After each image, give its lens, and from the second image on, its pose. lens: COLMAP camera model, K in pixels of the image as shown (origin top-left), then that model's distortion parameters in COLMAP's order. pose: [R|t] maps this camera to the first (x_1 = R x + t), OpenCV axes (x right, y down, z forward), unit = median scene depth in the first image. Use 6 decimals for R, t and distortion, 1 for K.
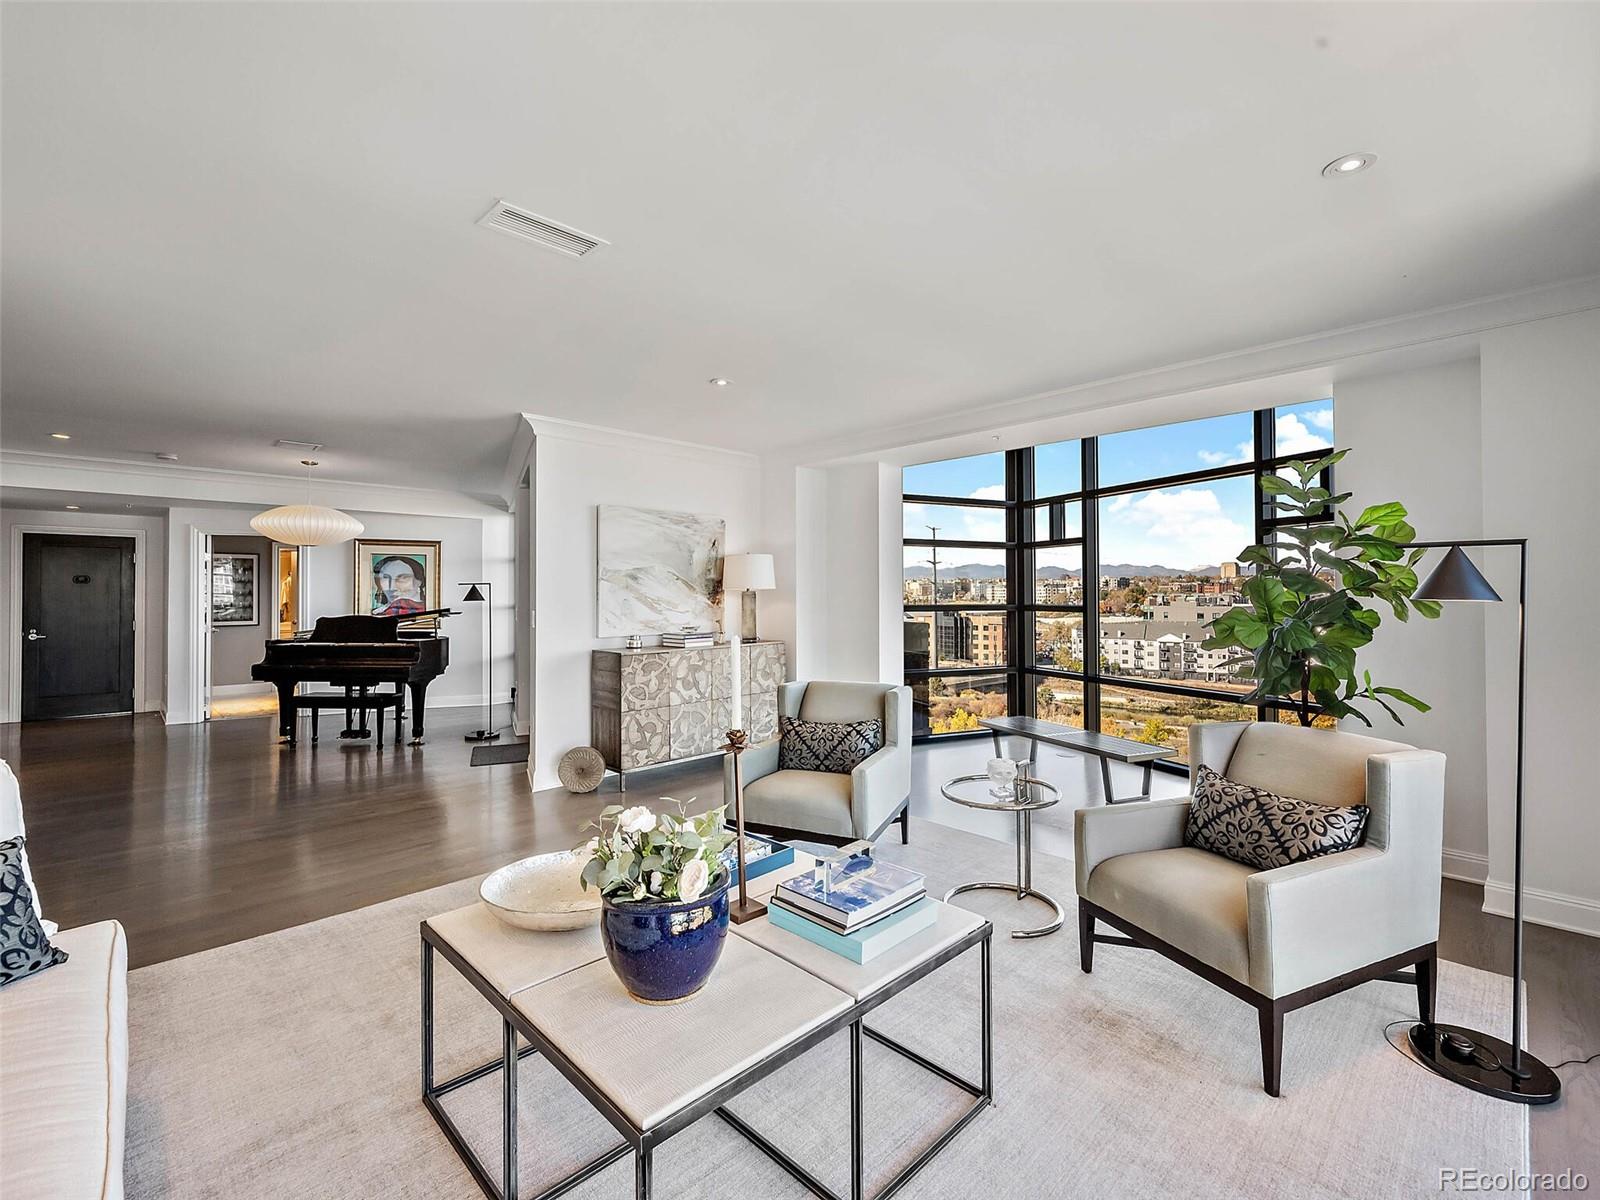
lens RADIAL K [[713.7, 0, 795.8], [0, 713.7, 589.0], [0, 0, 1]] dist [-0.001134, -0.000619]
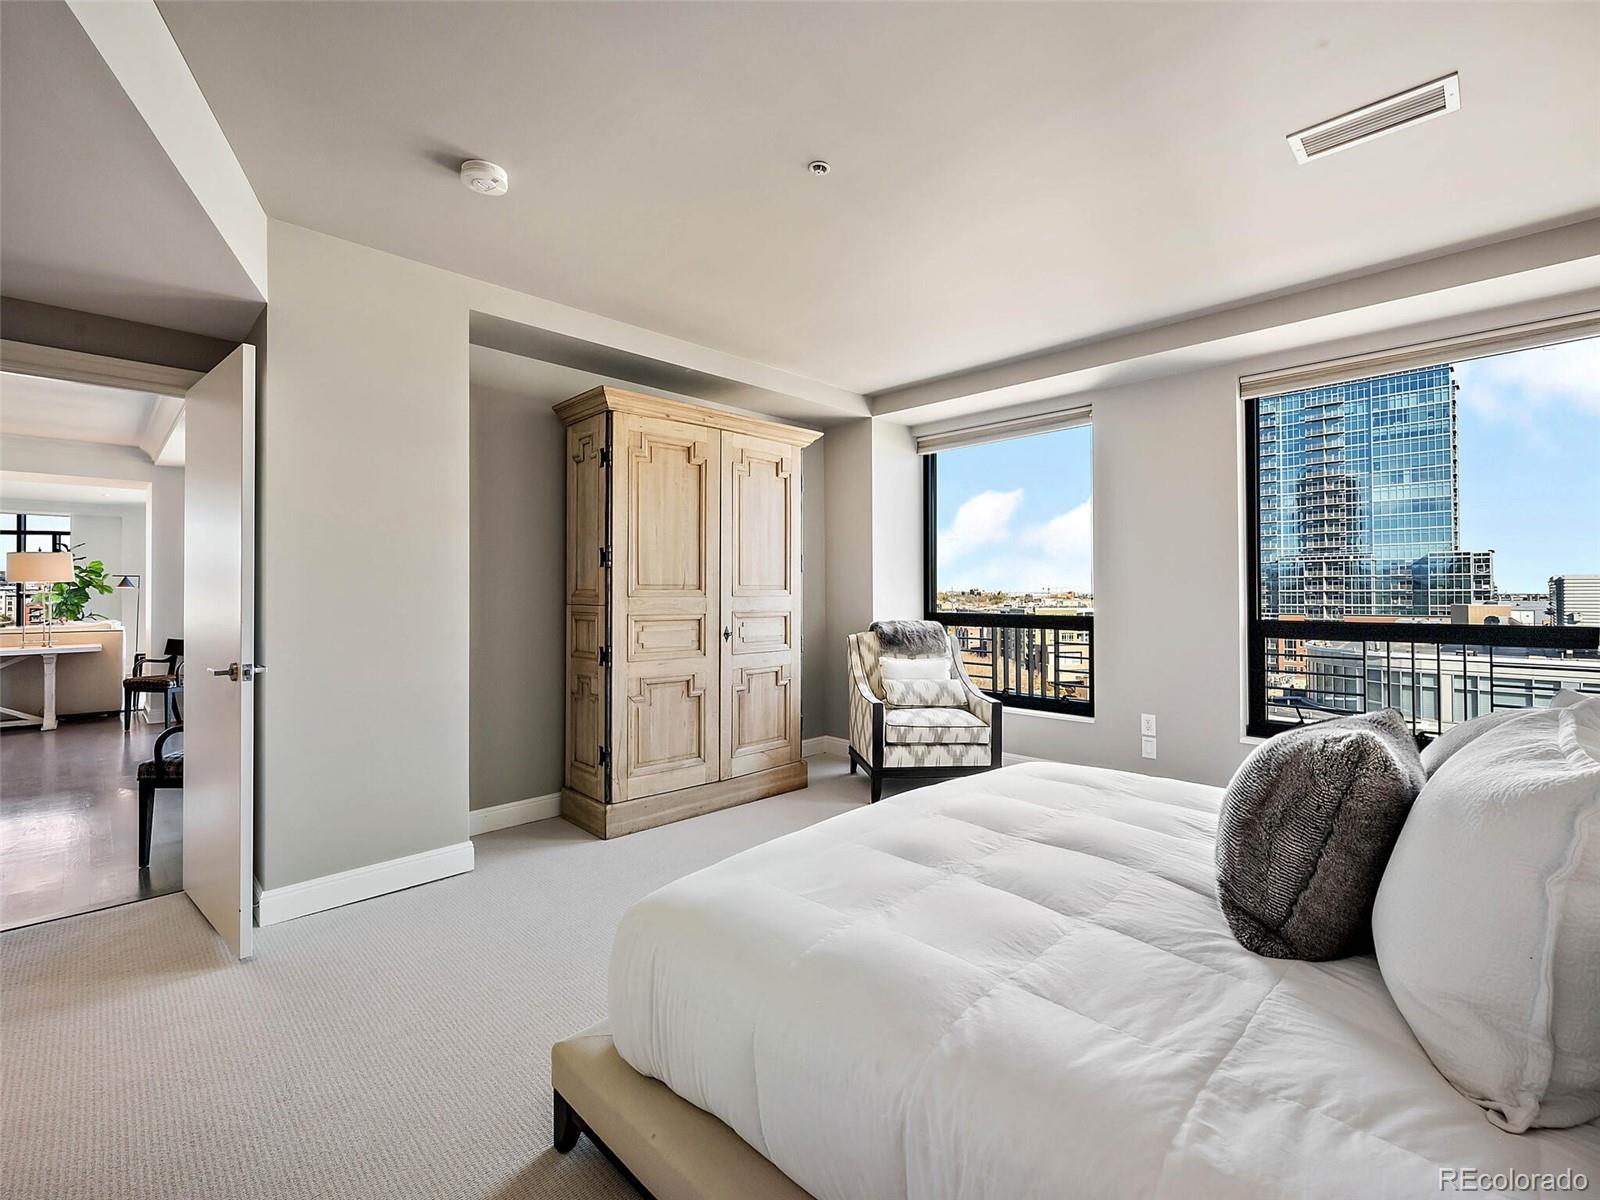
lens RADIAL K [[713.7, 0, 795.8], [0, 713.7, 589.0], [0, 0, 1]] dist [-0.001134, -0.000619]
pose [[-0.019839, 0.007547, 0.999775, -1.375318], [-0.003106, 0.999966, -0.007610, 0.016978], [-0.999798, -0.003256, -0.019815, -1.188783]]
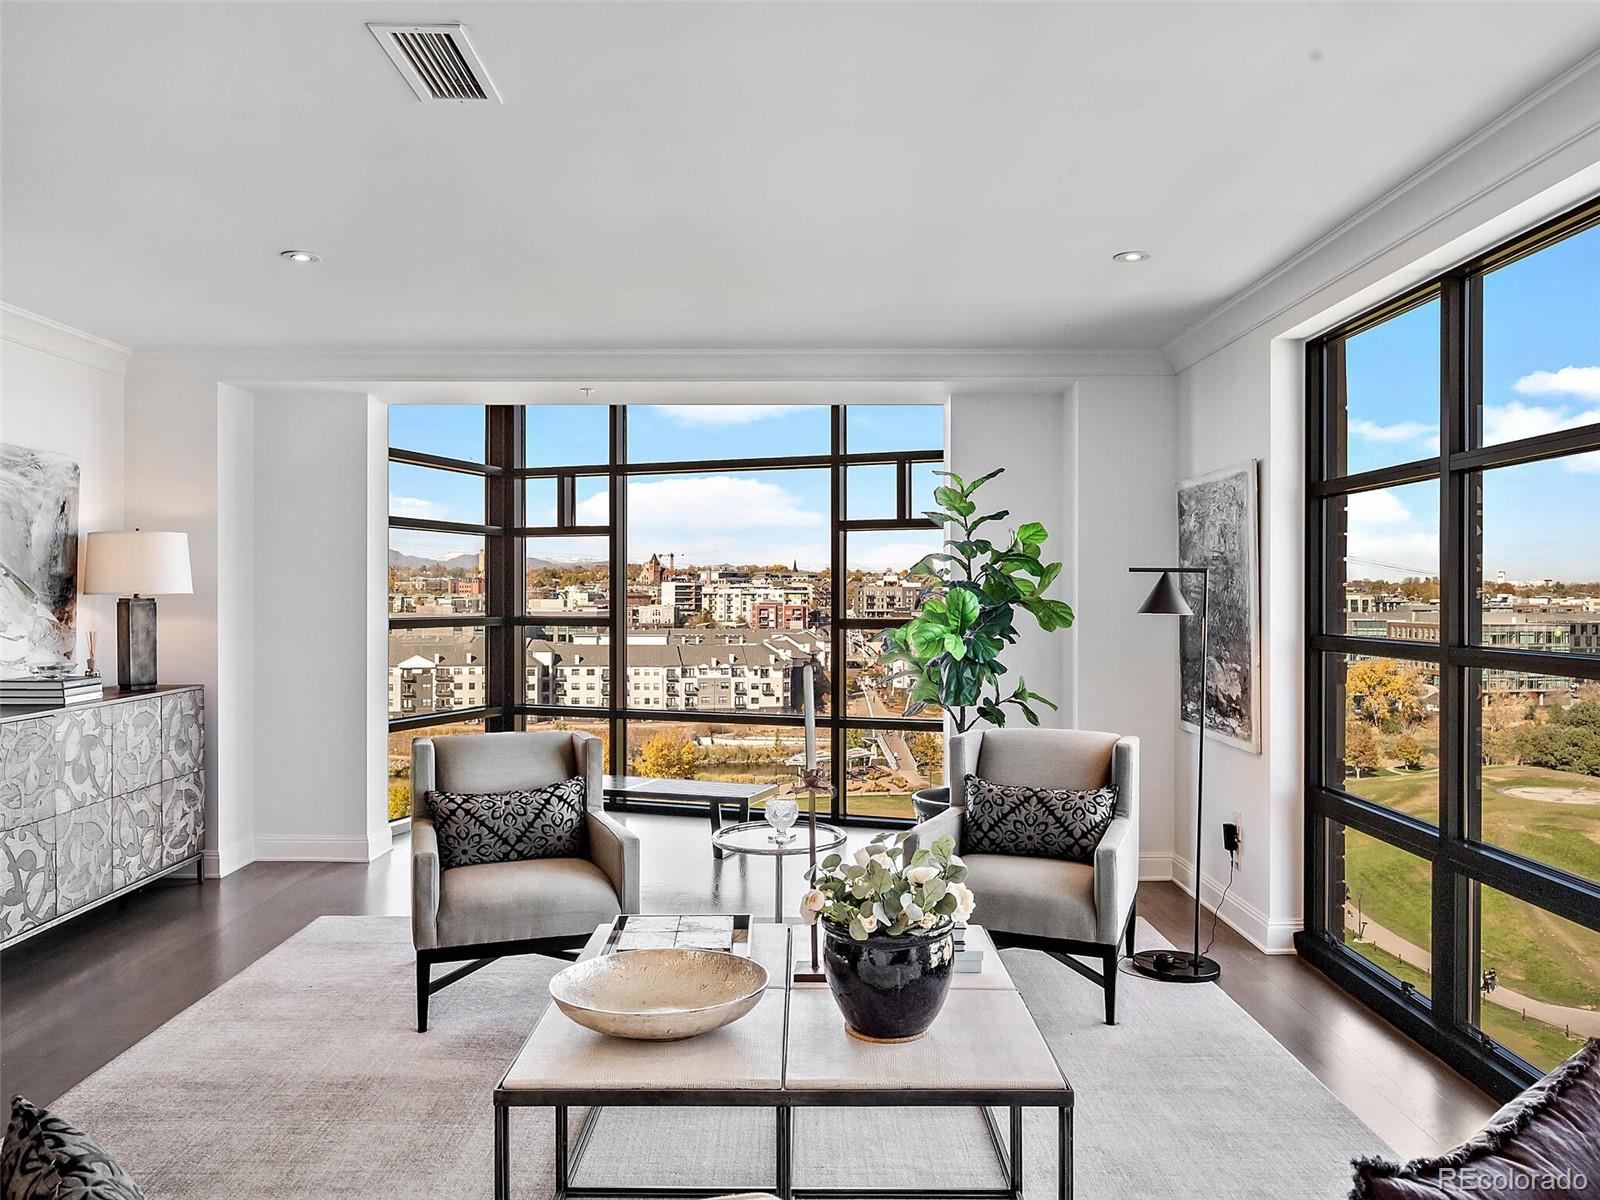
lens RADIAL K [[1178.2, 0, 791.7], [0, 1178.2, 603.8], [0, 0, 1]] dist [-0.004520, -0.002054]
pose [[0.699188, -0.001951, 0.714935, -0.358541], [-0.009004, 0.999893, 0.011534, -0.007321], [-0.714881, -0.014501, 0.699096, 0.000026]]
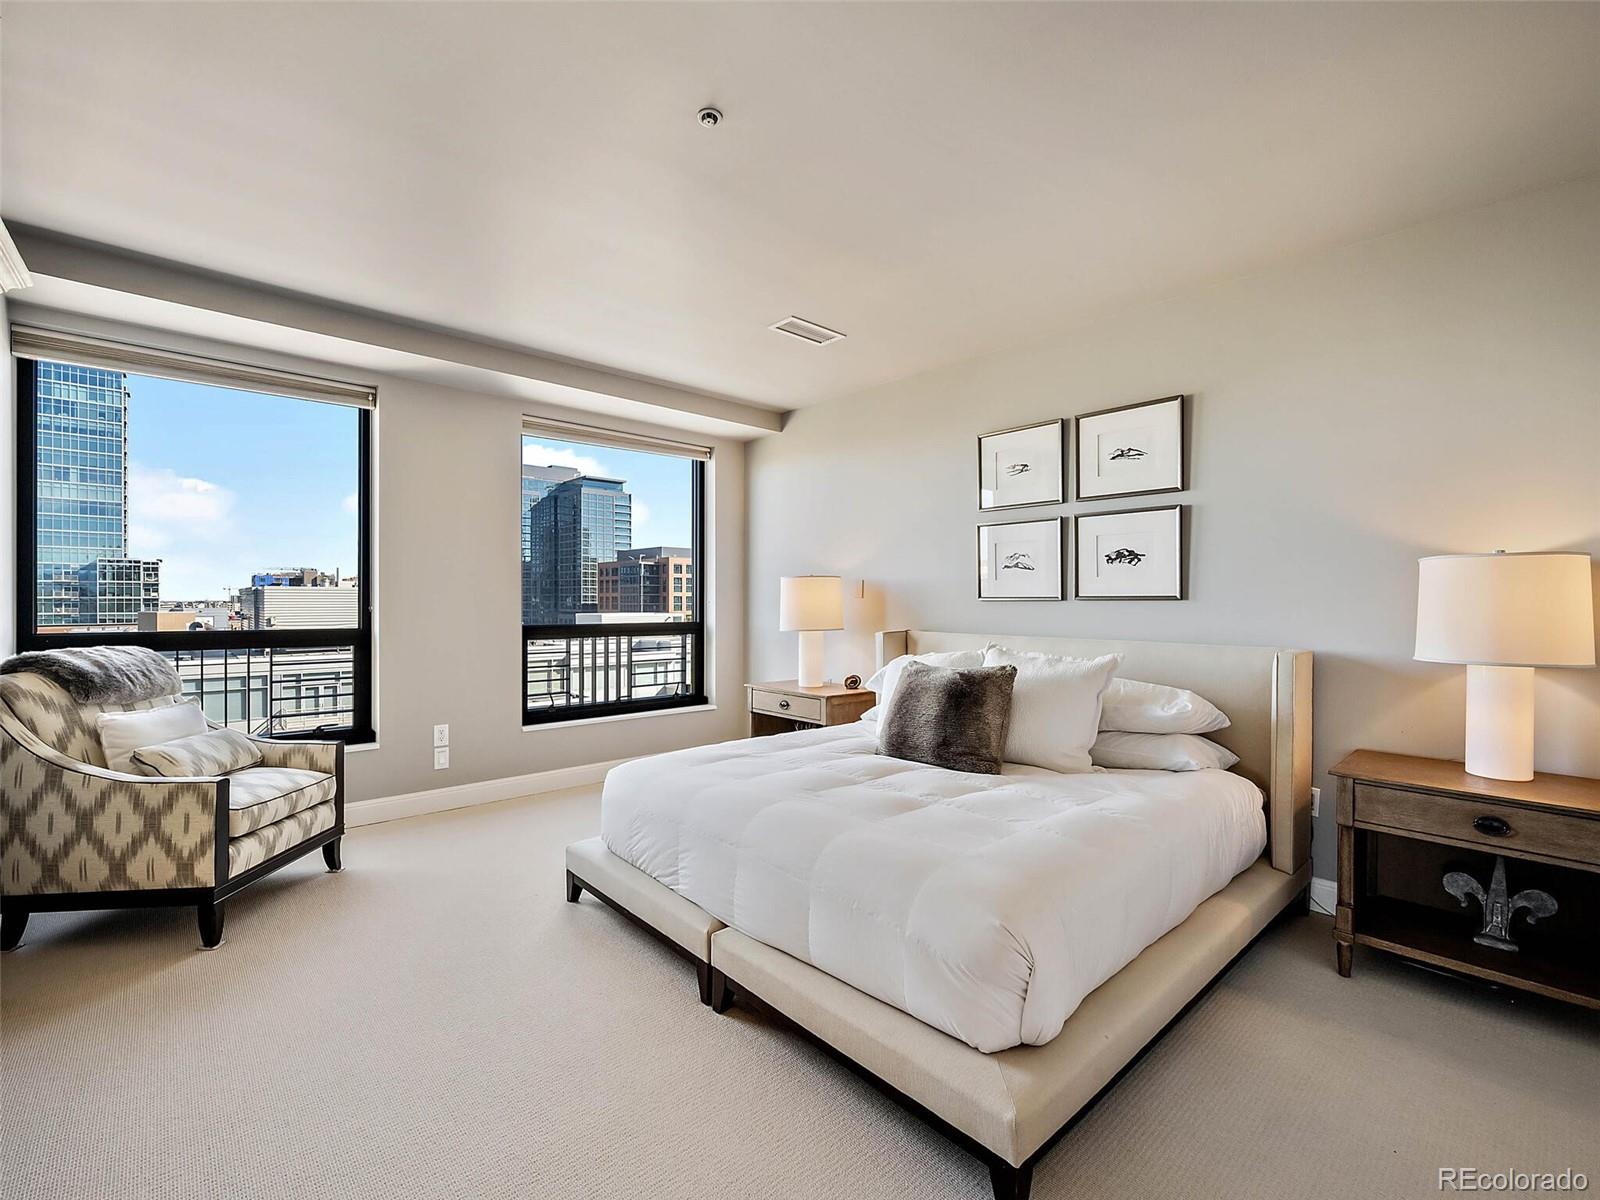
lens RADIAL K [[707.7, 0, 794.7], [0, 707.7, 602.3], [0, 0, 1]] dist [-0.002129, -0.000844]
pose [[-0.999508, -0.001049, 0.031359, -1.009631], [-0.001158, 0.999993, -0.003470, 0.017312], [-0.031355, -0.003505, -0.999502, -0.844406]]
